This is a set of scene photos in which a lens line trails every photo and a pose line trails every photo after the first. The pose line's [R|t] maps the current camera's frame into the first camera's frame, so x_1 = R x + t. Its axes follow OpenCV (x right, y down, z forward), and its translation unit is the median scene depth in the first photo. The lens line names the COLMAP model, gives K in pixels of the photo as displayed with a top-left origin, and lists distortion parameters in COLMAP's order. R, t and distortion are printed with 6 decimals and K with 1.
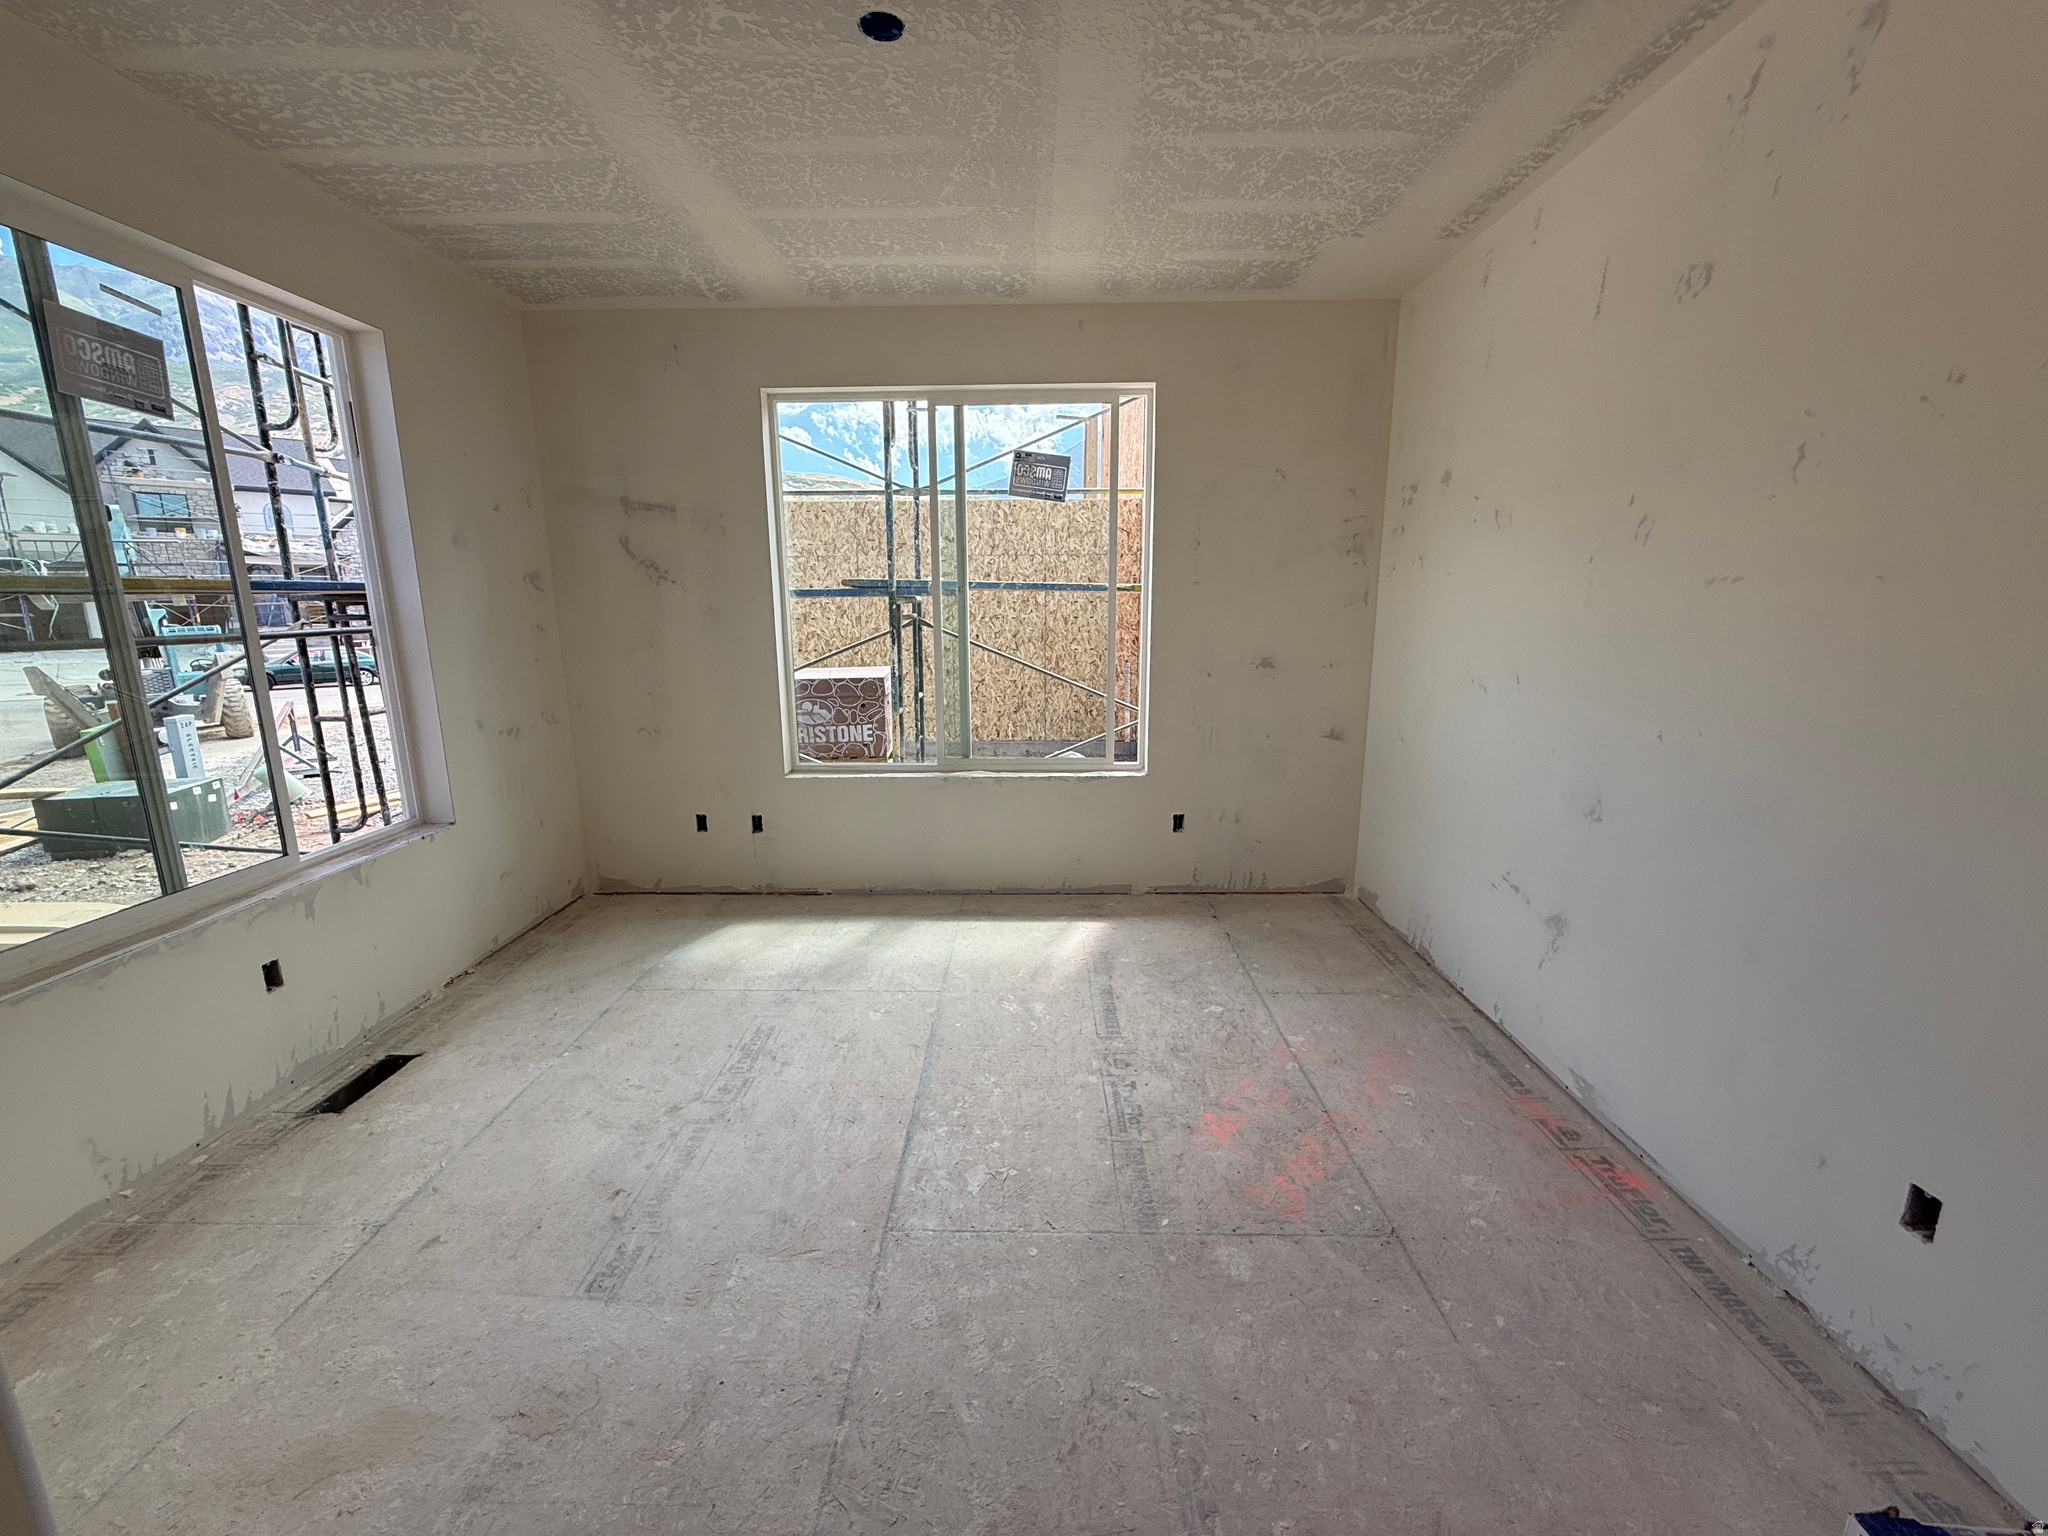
lens RADIAL K [[818.0, 0, 1017.4], [0, 818.0, 768.3], [0, 0, 1]] dist [-0.001401, 0.000413]
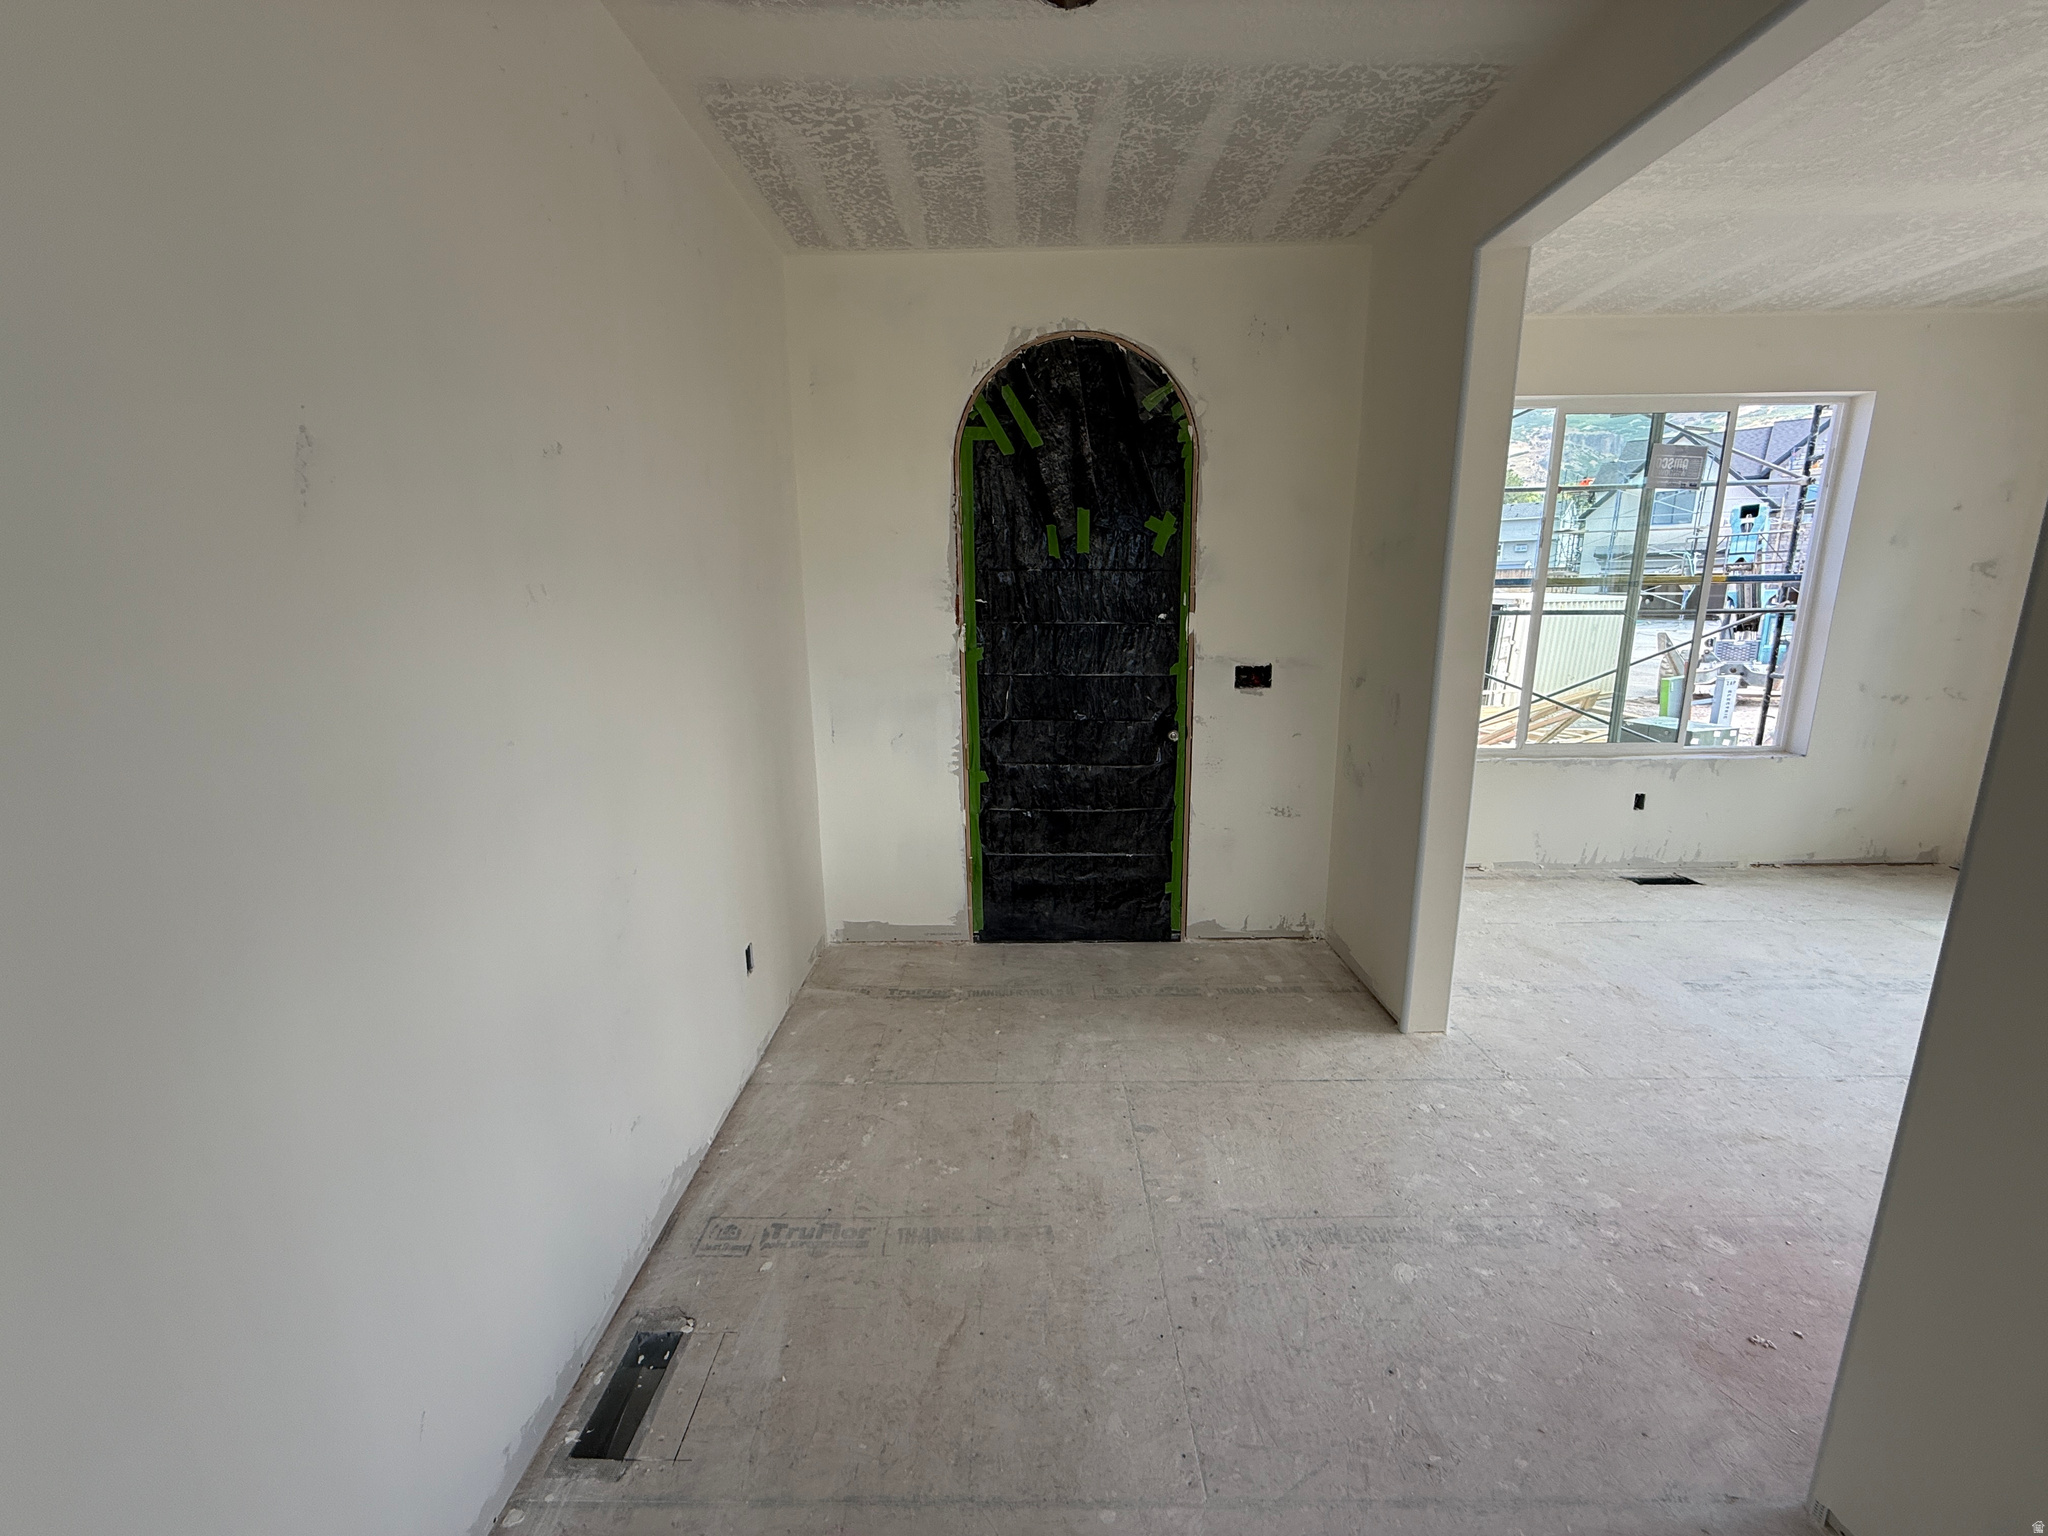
lens RADIAL K [[818.0, 0, 1019.9], [0, 818.0, 768.5], [0, 0, 1]] dist [-0.001401, 0.000413]
pose [[0.016260, 0.214541, -0.976580, 0.707028], [-0.190906, 0.959407, 0.207590, 0.065071], [0.981474, 0.183059, 0.056557, -0.392092]]
